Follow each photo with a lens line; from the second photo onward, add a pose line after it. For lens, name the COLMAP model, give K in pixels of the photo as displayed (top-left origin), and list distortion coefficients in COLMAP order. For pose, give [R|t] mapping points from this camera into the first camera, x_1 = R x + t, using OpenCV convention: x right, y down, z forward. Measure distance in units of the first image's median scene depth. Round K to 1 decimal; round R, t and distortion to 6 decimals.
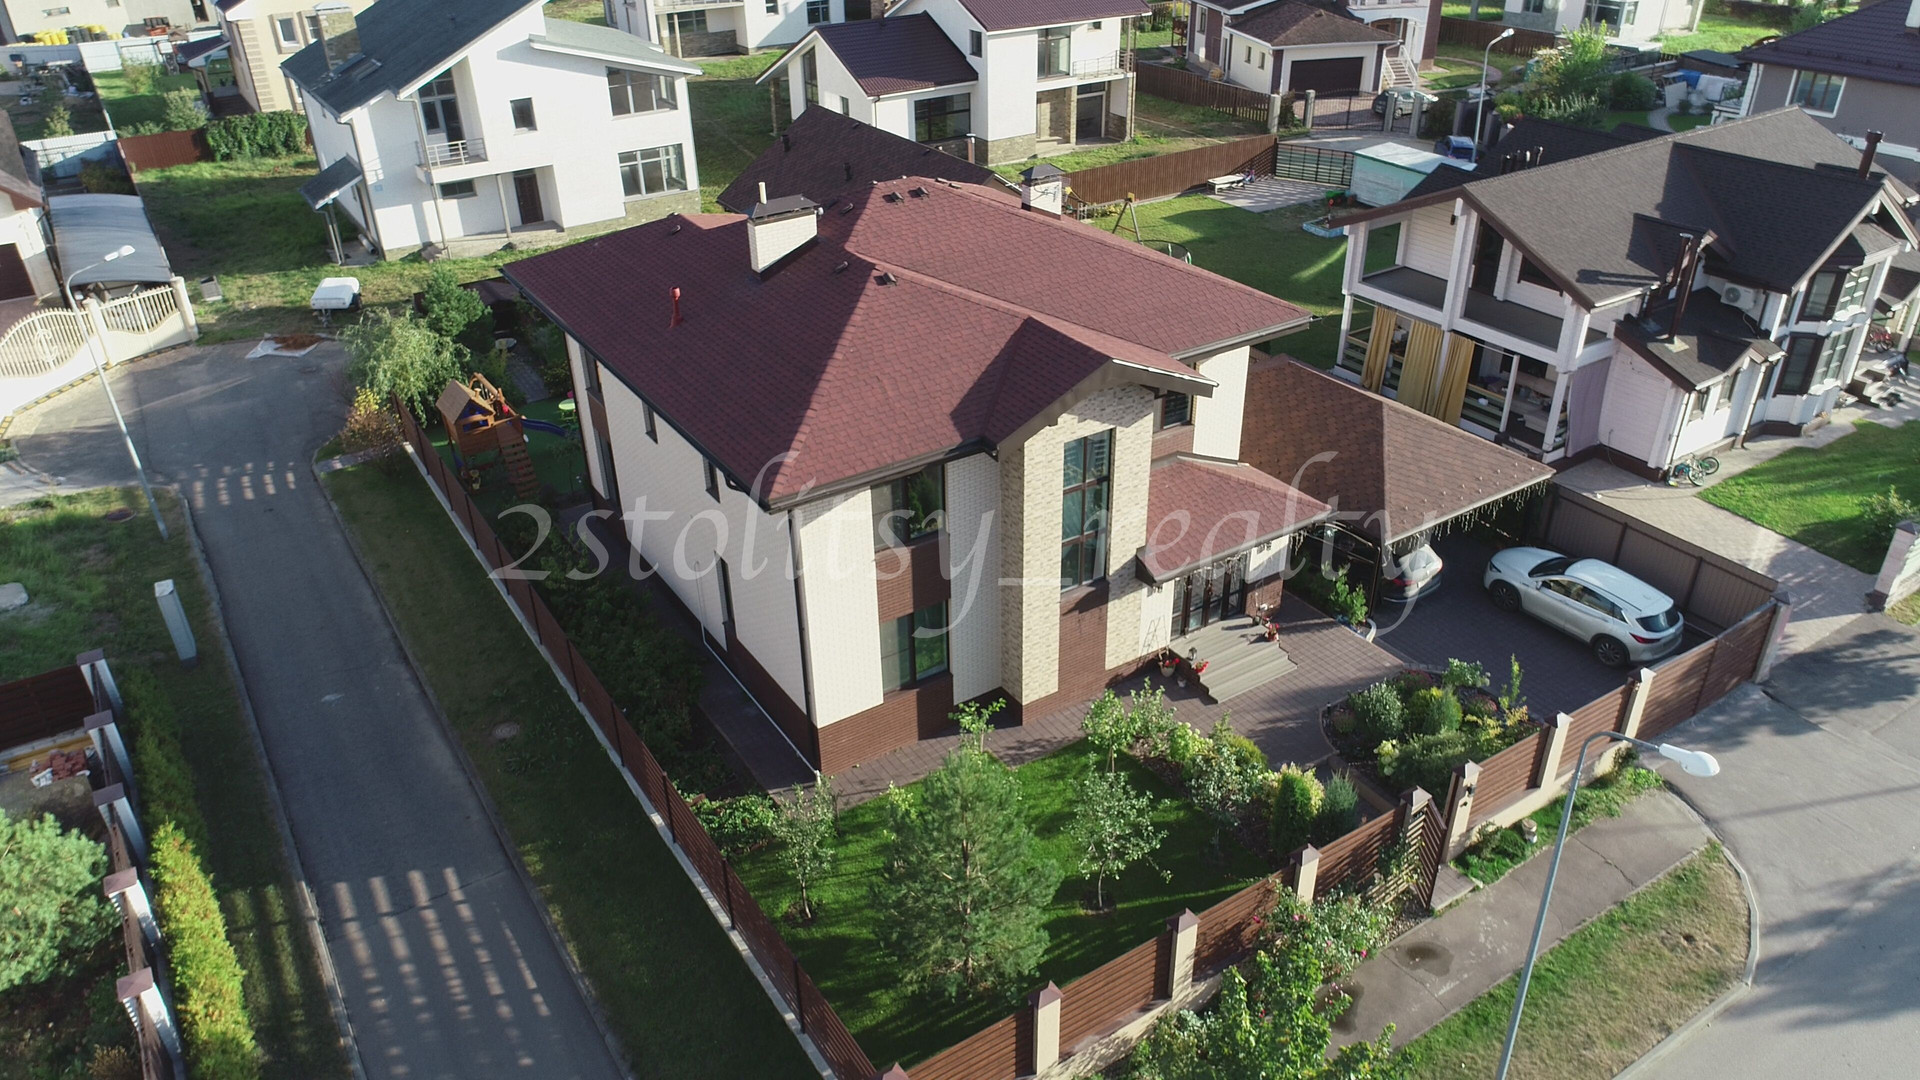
lens RADIAL K [[1338.8, 0, 965.1], [0, 1338.8, 541.9], [0, 0, 1]] dist [-0.007087, 0.005085]
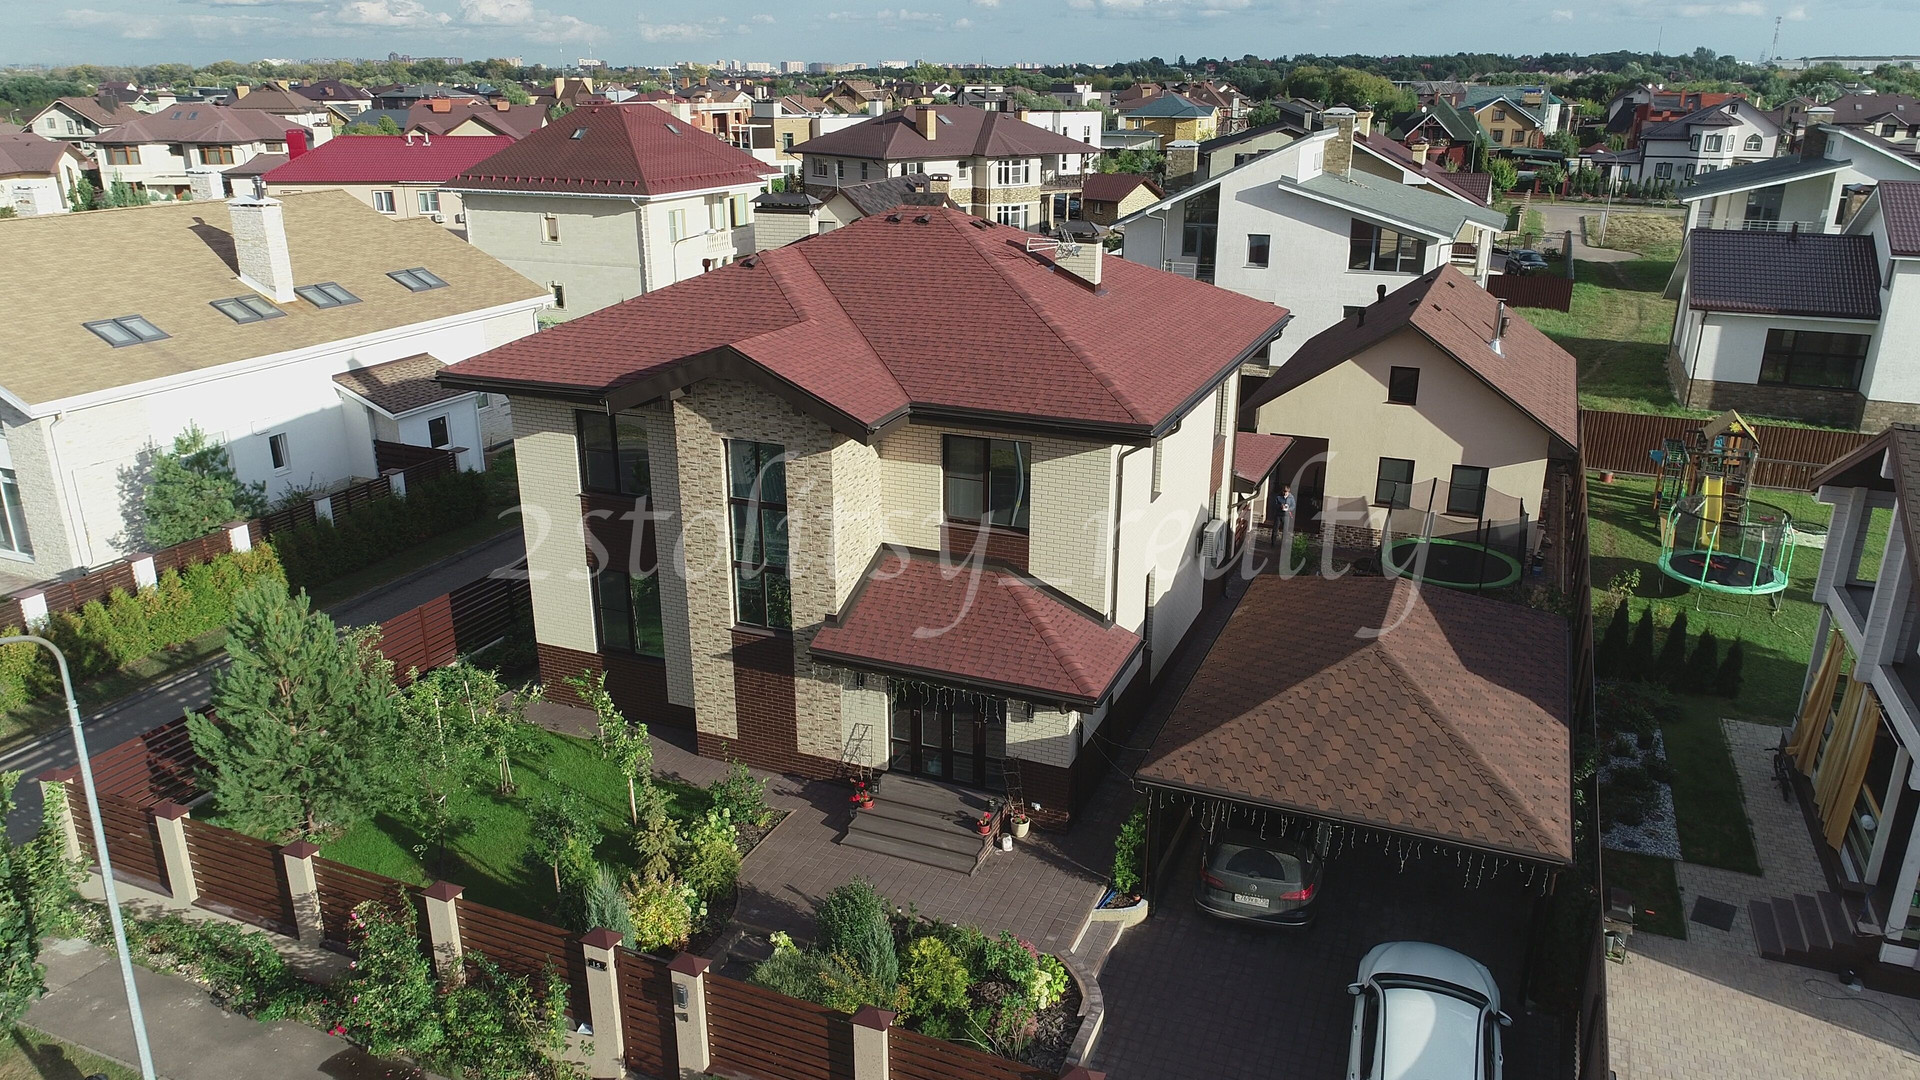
lens RADIAL K [[1338.8, 0, 964.5], [0, 1338.8, 537.3], [0, 0, 1]] dist [-0.007087, 0.005085]
pose [[0.564398, 0.284600, -0.774892, 0.408956], [-0.423399, 0.905619, 0.024228, -0.048310], [0.708653, 0.314414, 0.631629, 0.258661]]
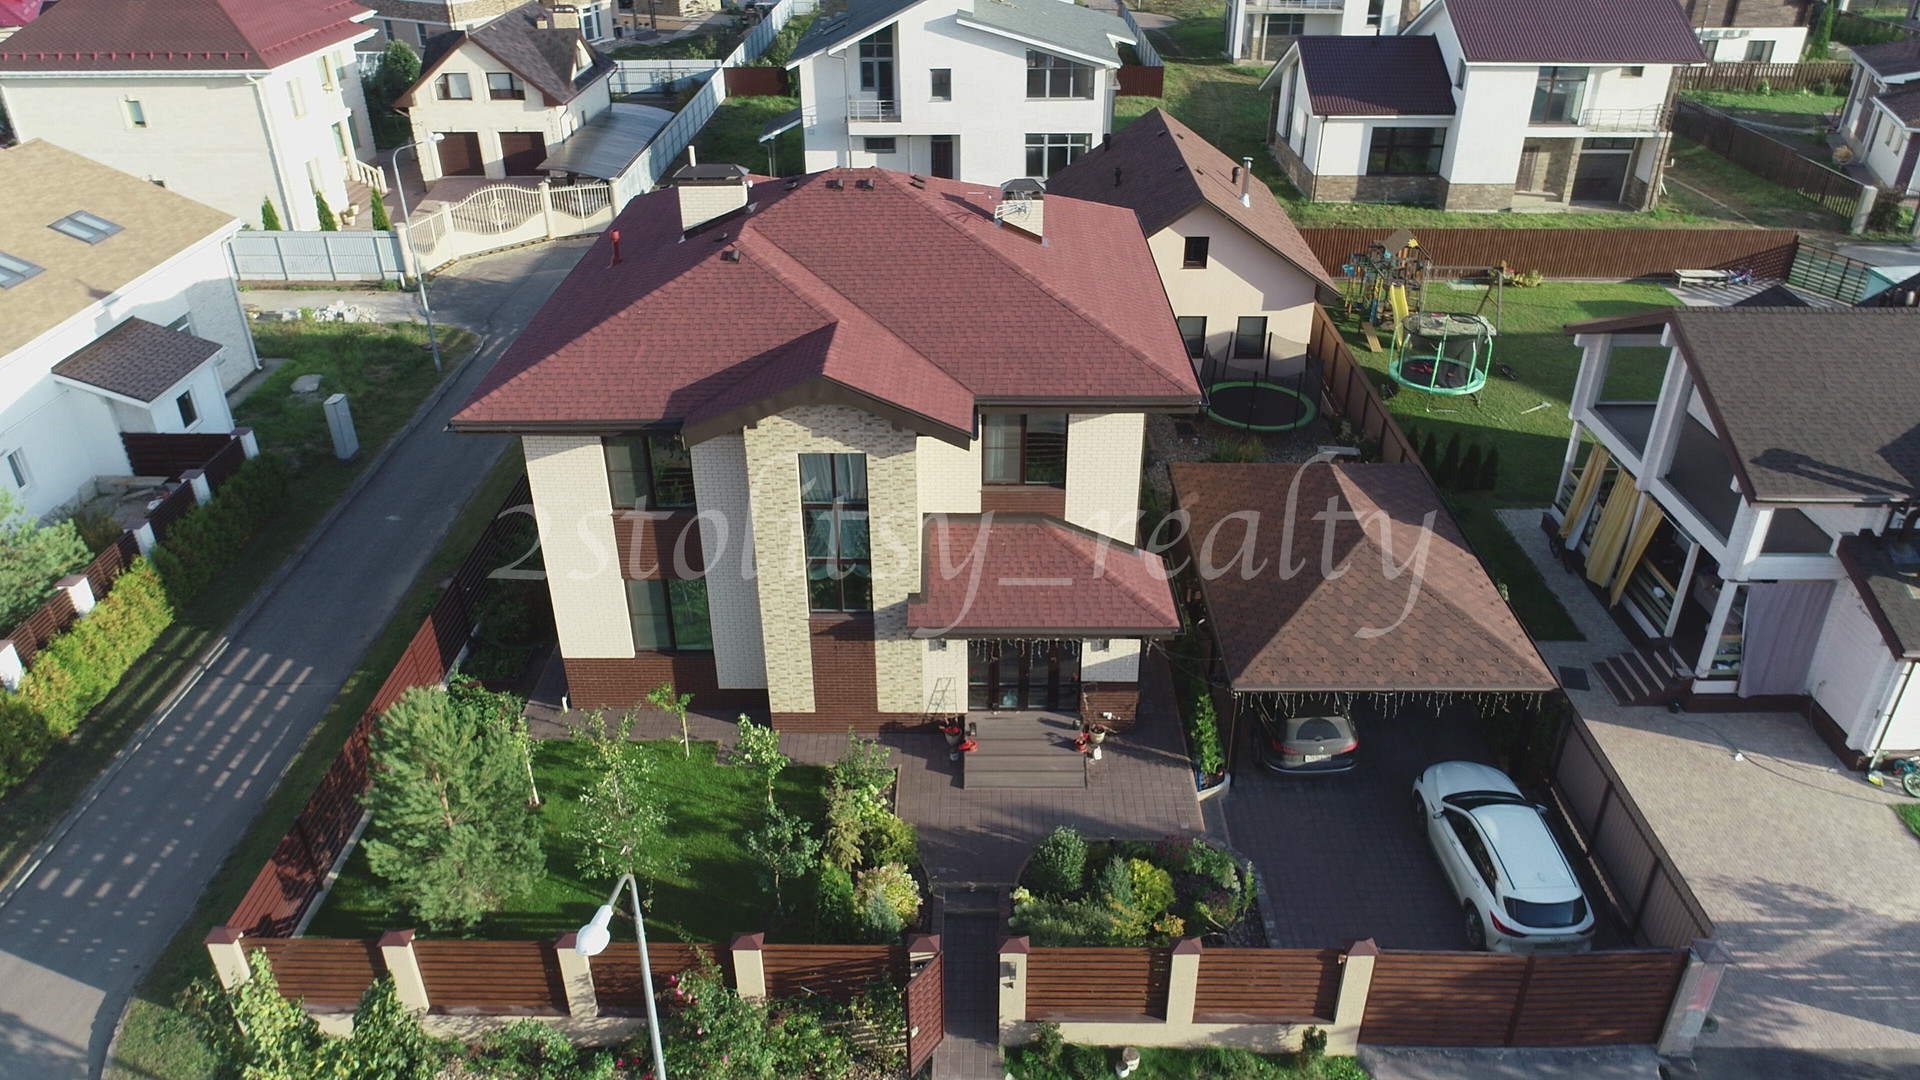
lens RADIAL K [[1338.8, 0, 963.7], [0, 1338.8, 536.7], [0, 0, 1]] dist [-0.007087, 0.005085]
pose [[0.834118, 0.282278, -0.473885, 0.294354], [-0.284819, 0.956151, 0.068219, -0.053271], [0.472362, 0.078069, 0.877940, 0.102250]]
